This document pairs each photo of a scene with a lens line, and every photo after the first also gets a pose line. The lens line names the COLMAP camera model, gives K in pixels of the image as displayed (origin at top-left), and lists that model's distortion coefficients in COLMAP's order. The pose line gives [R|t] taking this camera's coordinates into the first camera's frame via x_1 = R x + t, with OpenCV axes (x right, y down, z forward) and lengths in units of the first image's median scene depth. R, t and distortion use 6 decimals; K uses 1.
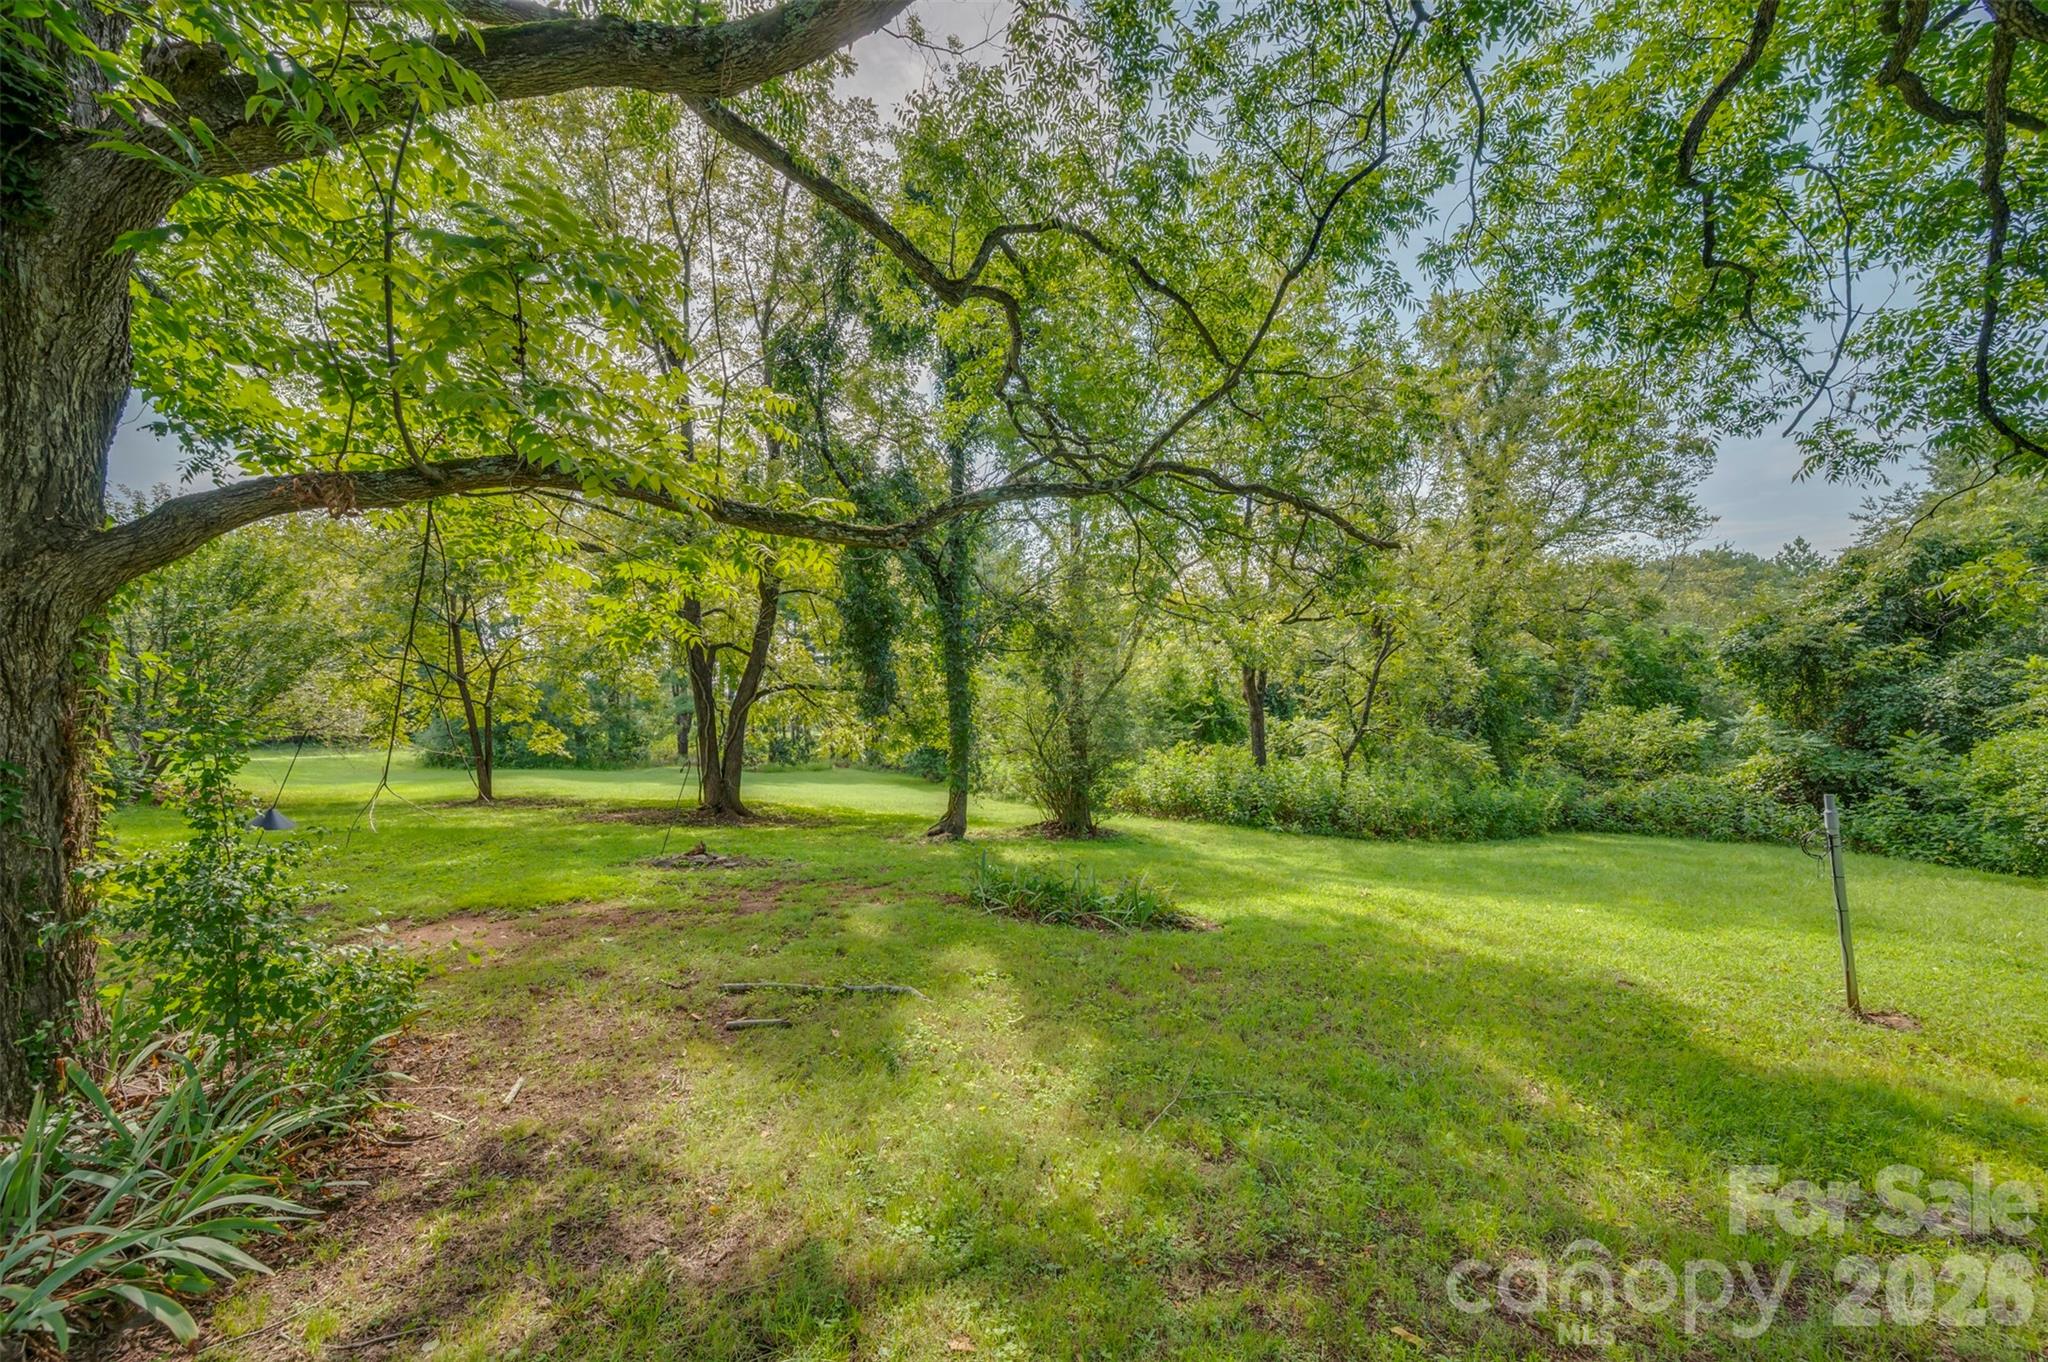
lens RADIAL K [[813.8, 0, 1026.6], [0, 813.8, 686.6], [0, 0, 1]] dist [-0.003606, 0.001160]
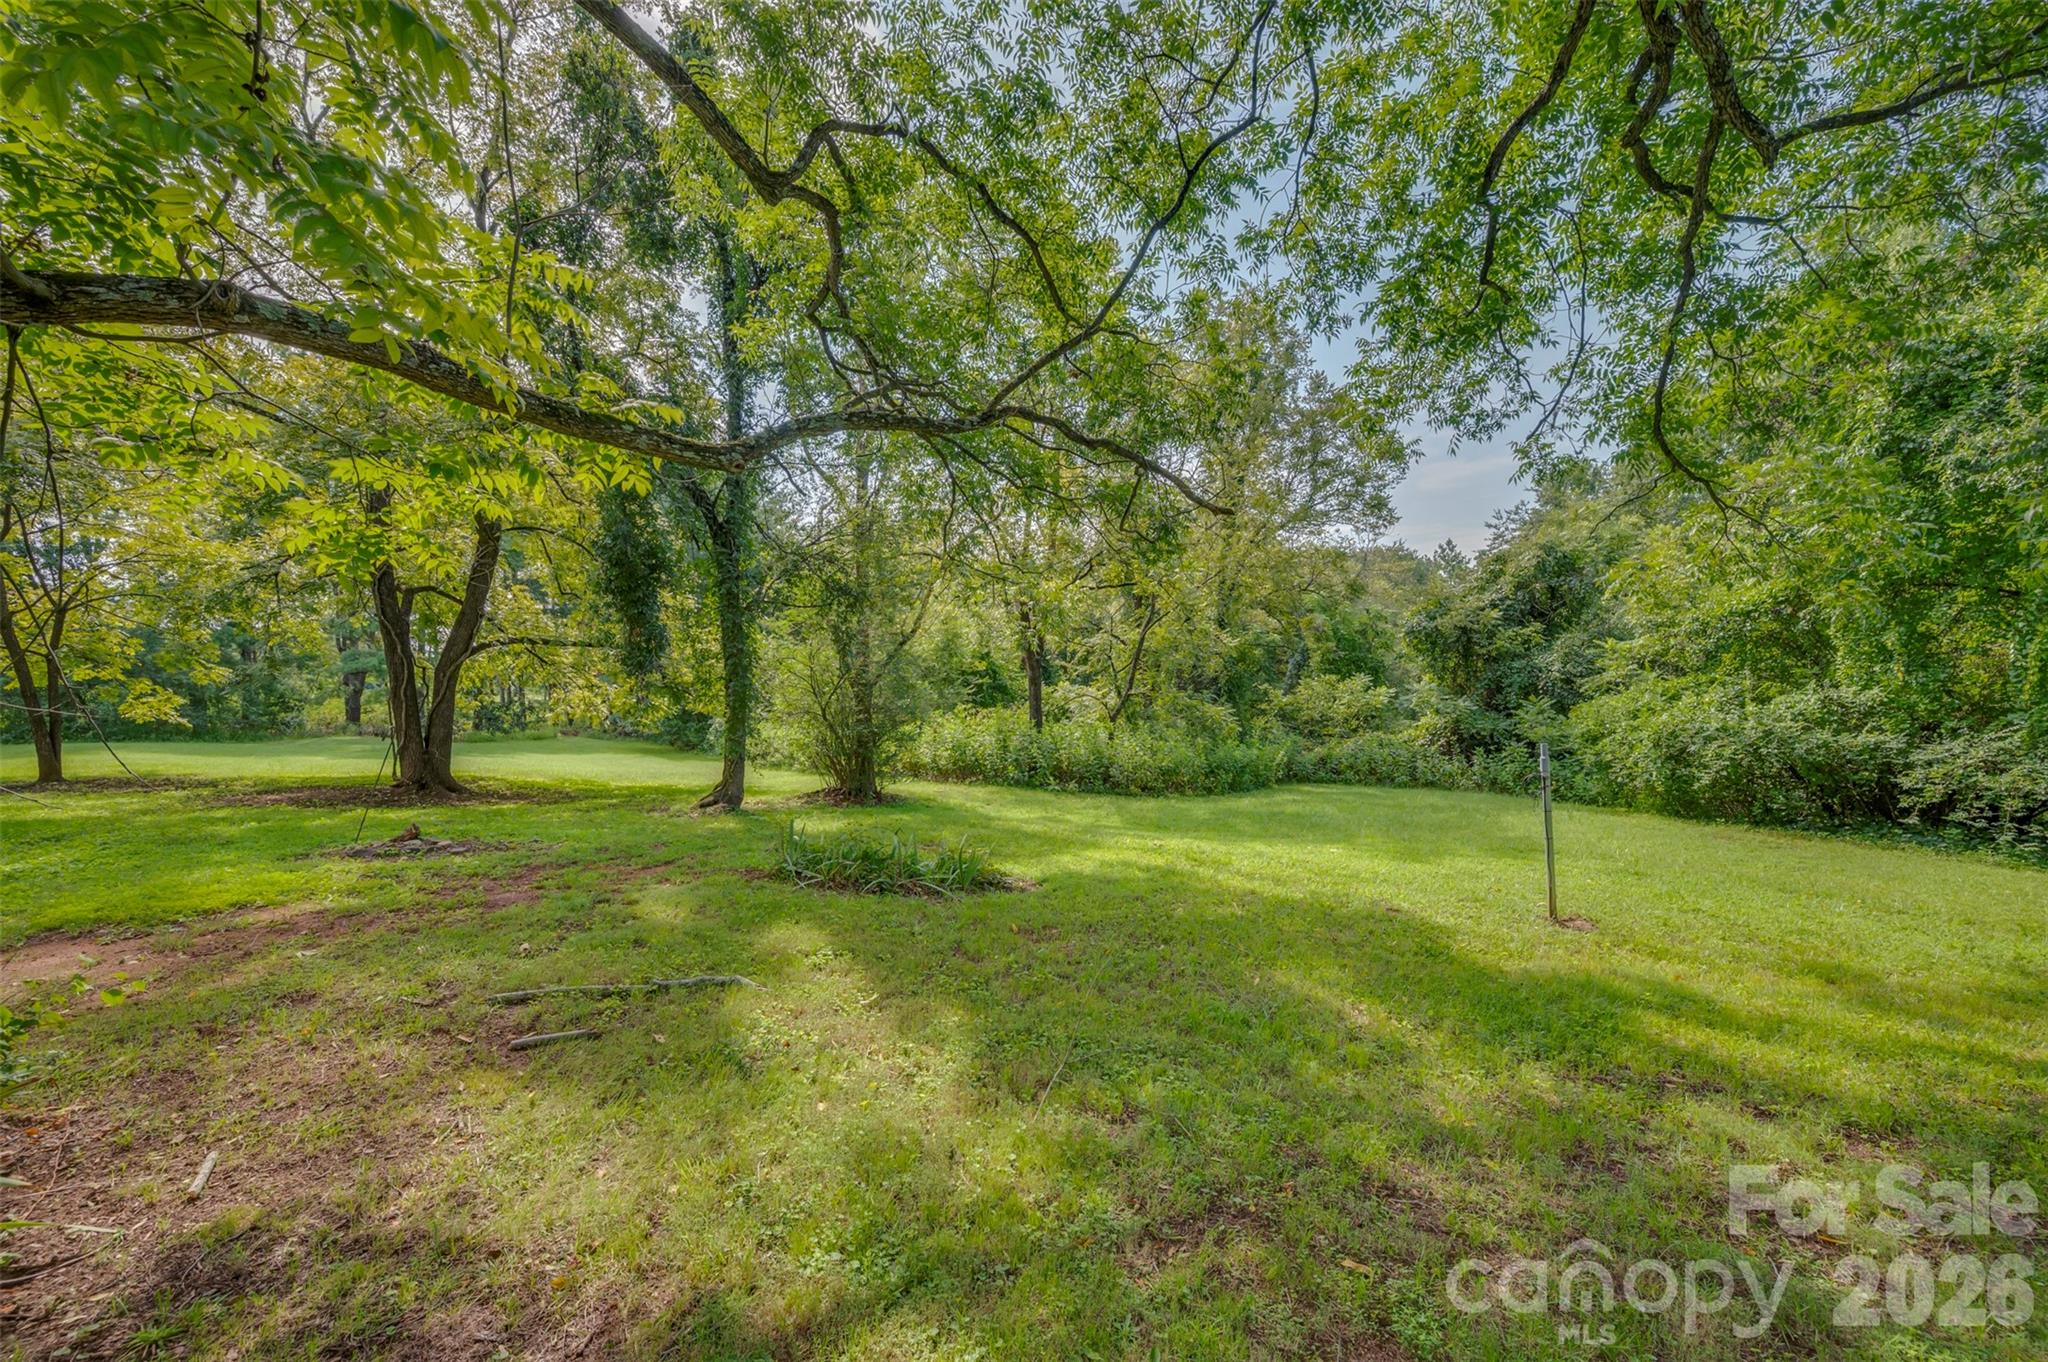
lens RADIAL K [[813.8, 0, 1031.8], [0, 813.8, 687.3], [0, 0, 1]] dist [-0.003606, 0.001160]
pose [[0.954485, 0.006451, 0.298188, -0.079116], [-0.019314, 0.999005, 0.040211, 0.011723], [-0.297631, -0.044141, 0.953660, 0.059206]]
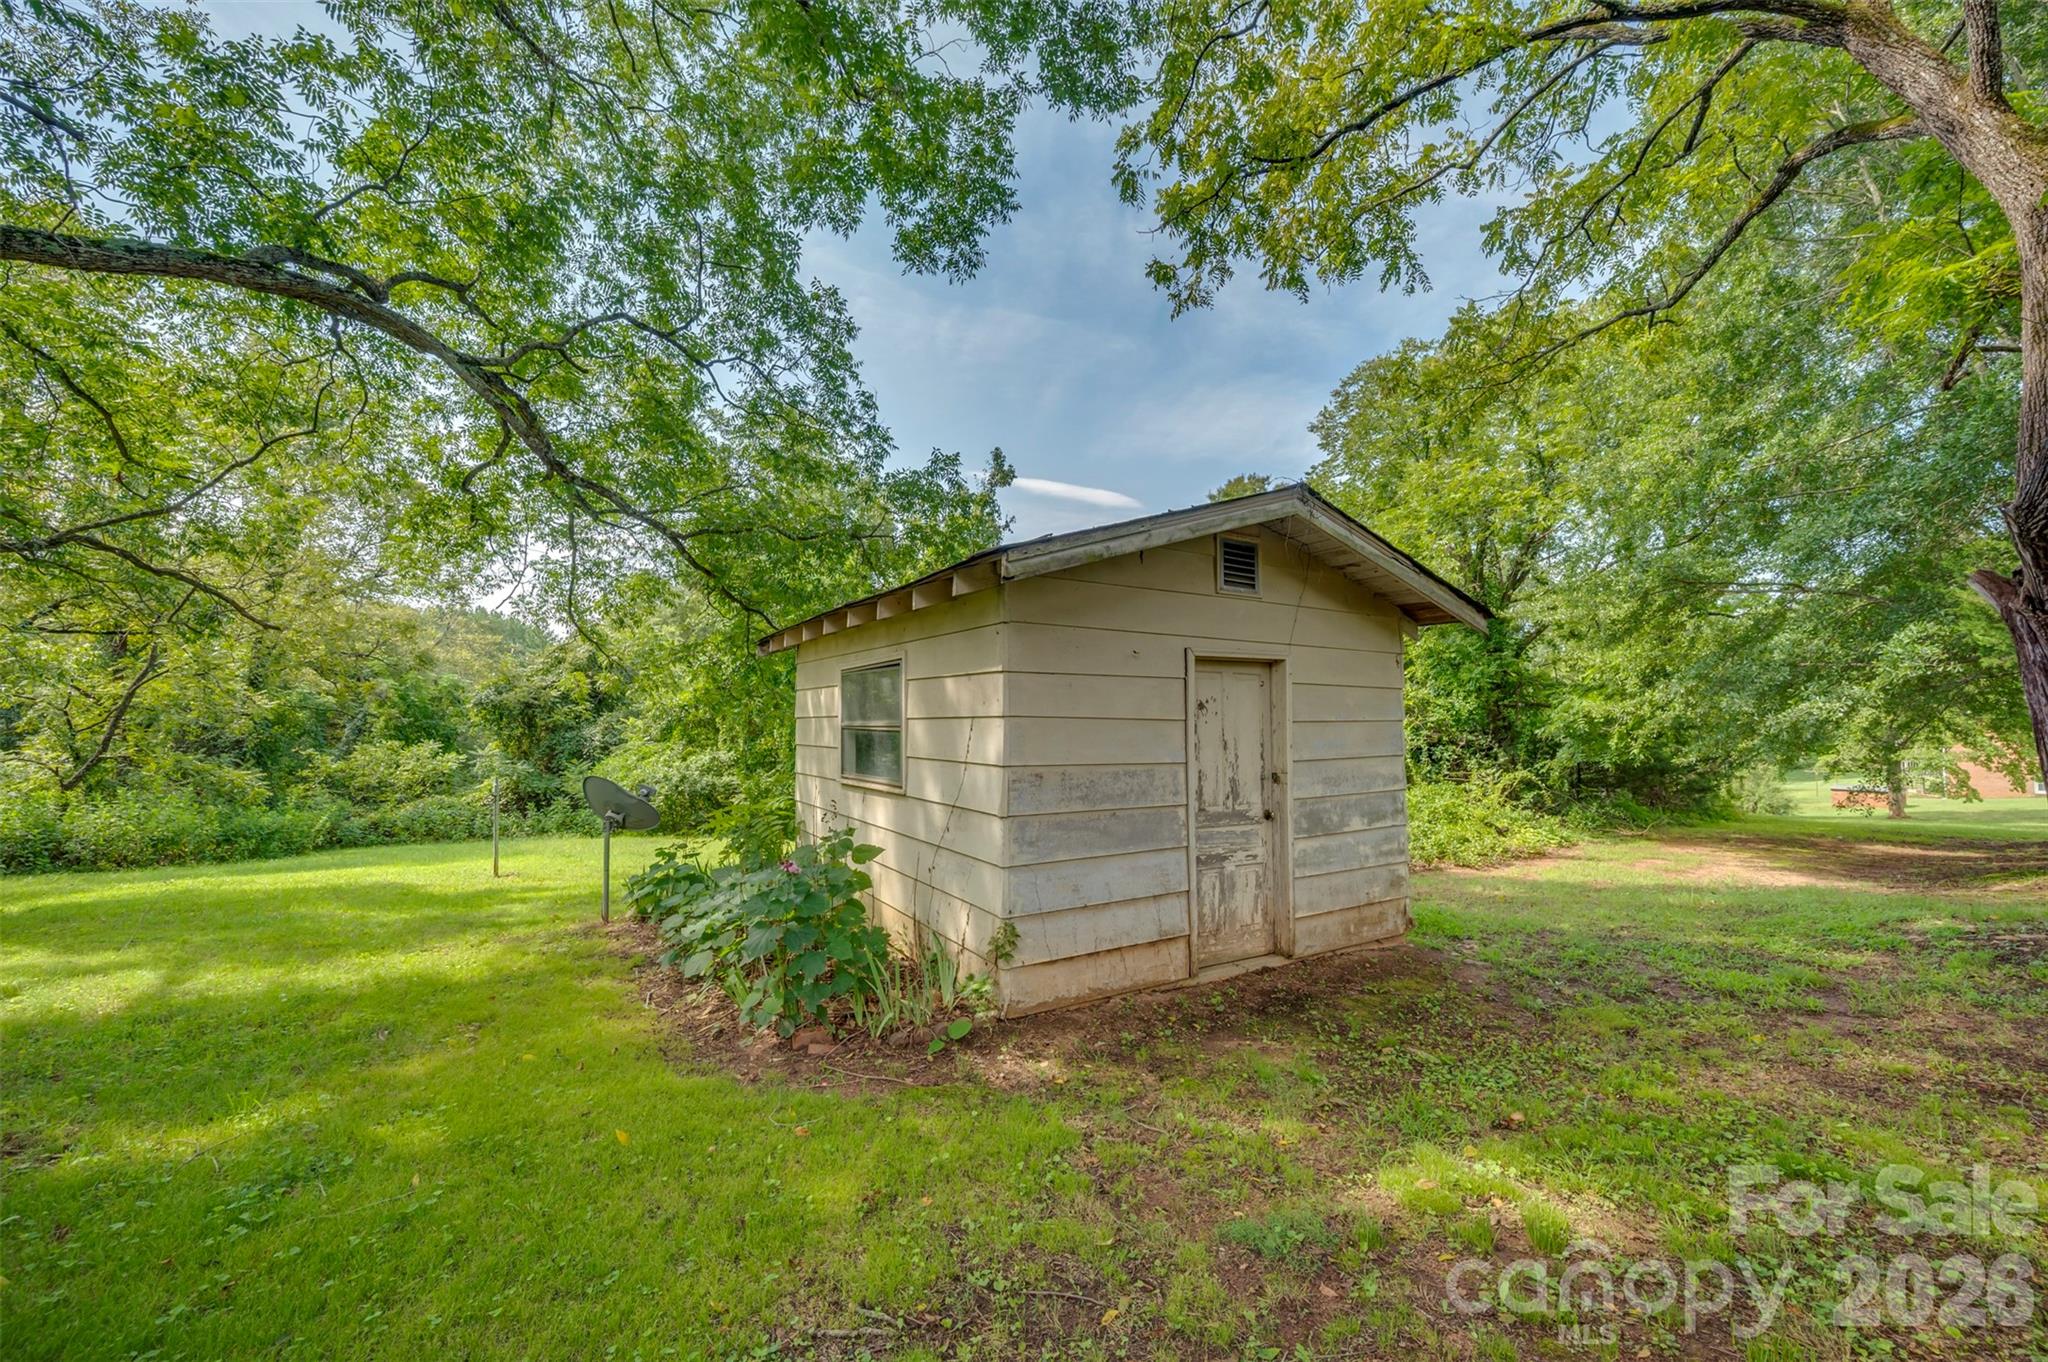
lens RADIAL K [[813.8, 0, 1034.2], [0, 813.8, 680.7], [0, 0, 1]] dist [-0.003606, 0.001160]
pose [[0.262900, 0.100146, 0.959612, -0.579277], [-0.046098, 0.994766, -0.091186, 0.008079], [-0.963721, -0.020263, 0.266140, -0.745937]]
